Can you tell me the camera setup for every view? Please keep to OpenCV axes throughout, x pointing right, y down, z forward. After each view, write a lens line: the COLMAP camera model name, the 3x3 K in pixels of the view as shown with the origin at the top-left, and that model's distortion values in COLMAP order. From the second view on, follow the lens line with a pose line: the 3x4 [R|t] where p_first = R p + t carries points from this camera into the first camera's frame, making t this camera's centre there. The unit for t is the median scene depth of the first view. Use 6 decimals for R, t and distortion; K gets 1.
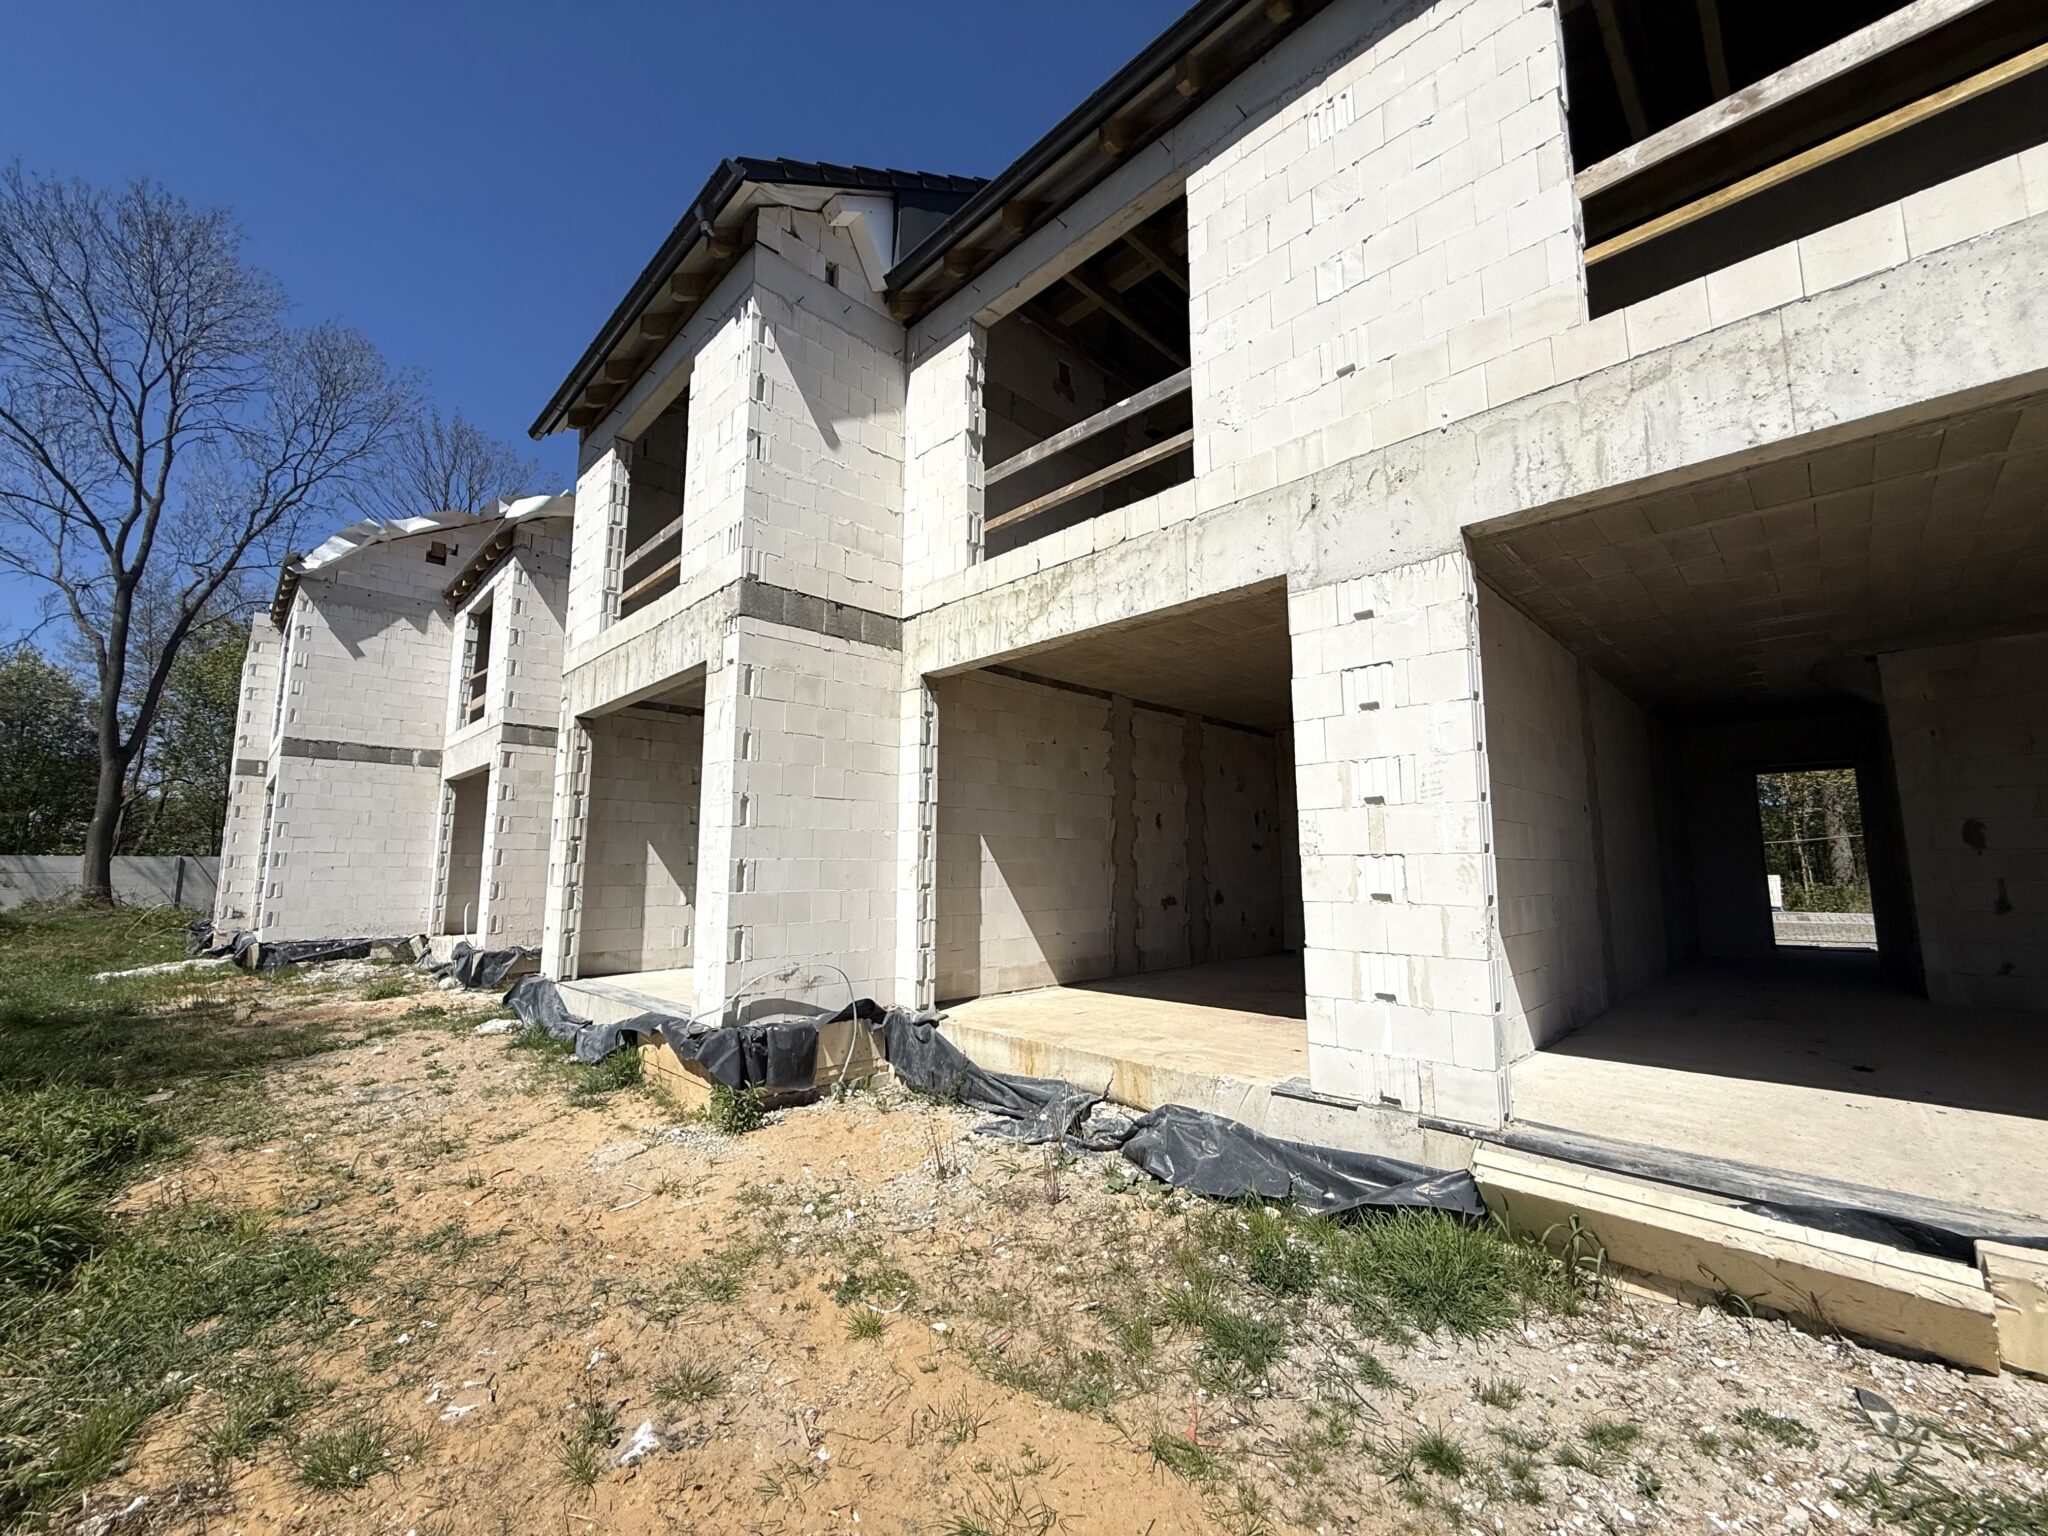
lens RADIAL K [[814.3, 0, 1024.9], [0, 814.3, 770.5], [0, 0, 1]] dist [0.008682, -0.000269]
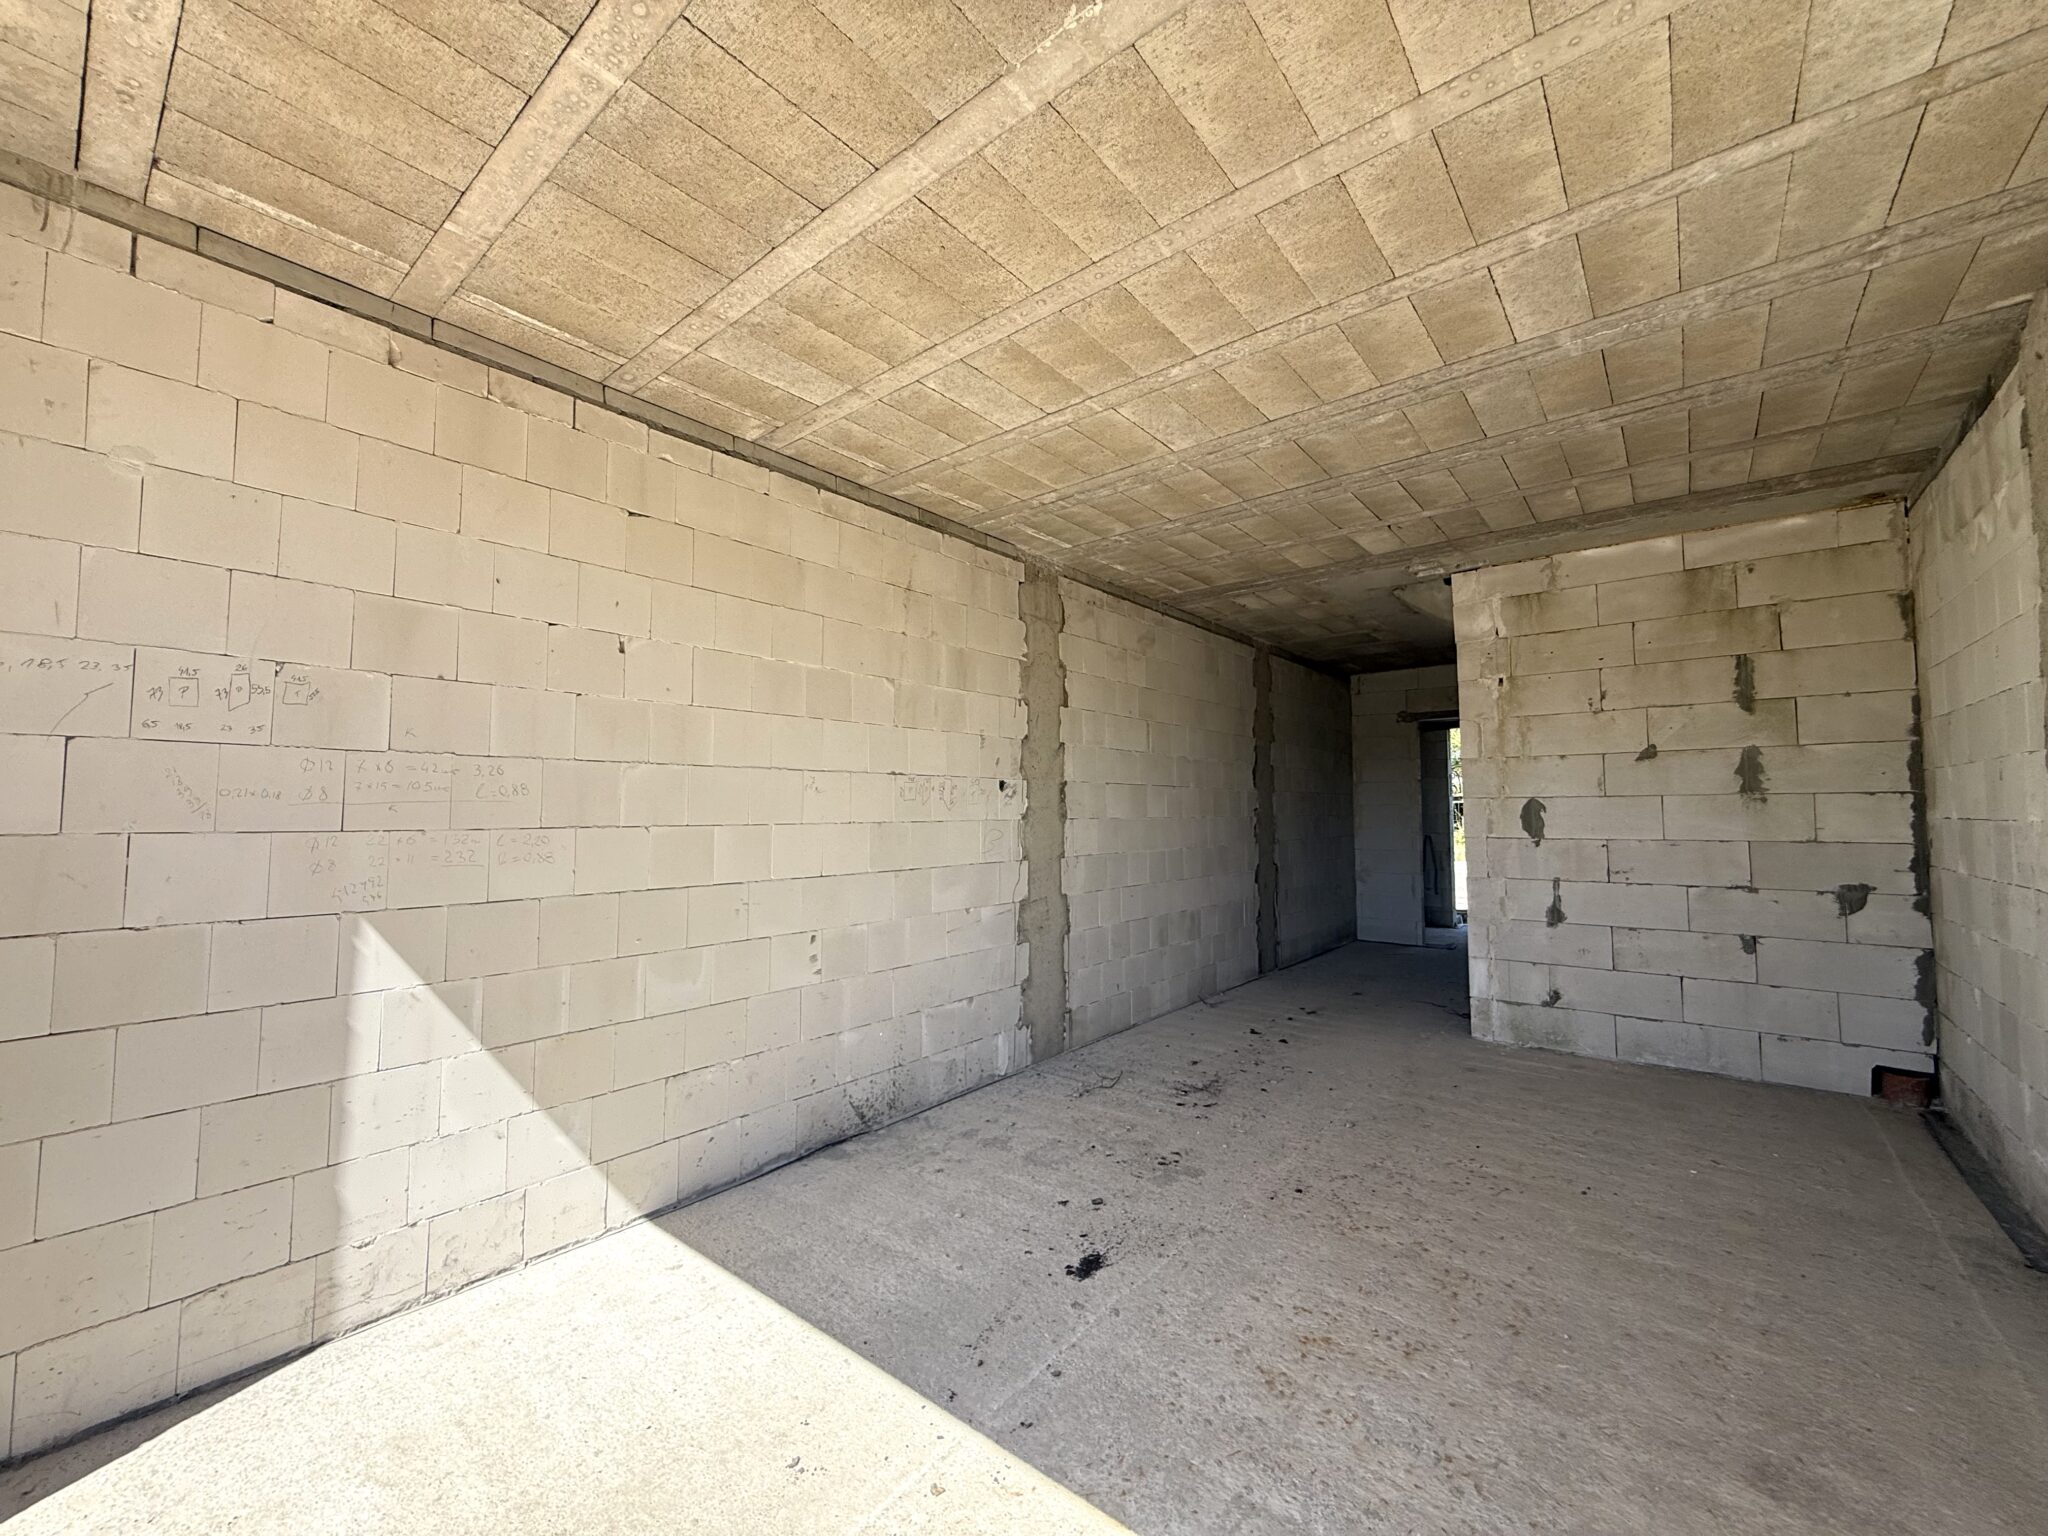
lens RADIAL K [[814.3, 0, 1018.7], [0, 814.3, 759.7], [0, 0, 1]] dist [0.008682, -0.000269]
pose [[0.994668, 0.005664, 0.102977, 0.610129], [-0.013243, 0.997239, 0.073070, -0.024127], [-0.102279, -0.074045, 0.991996, 0.314382]]
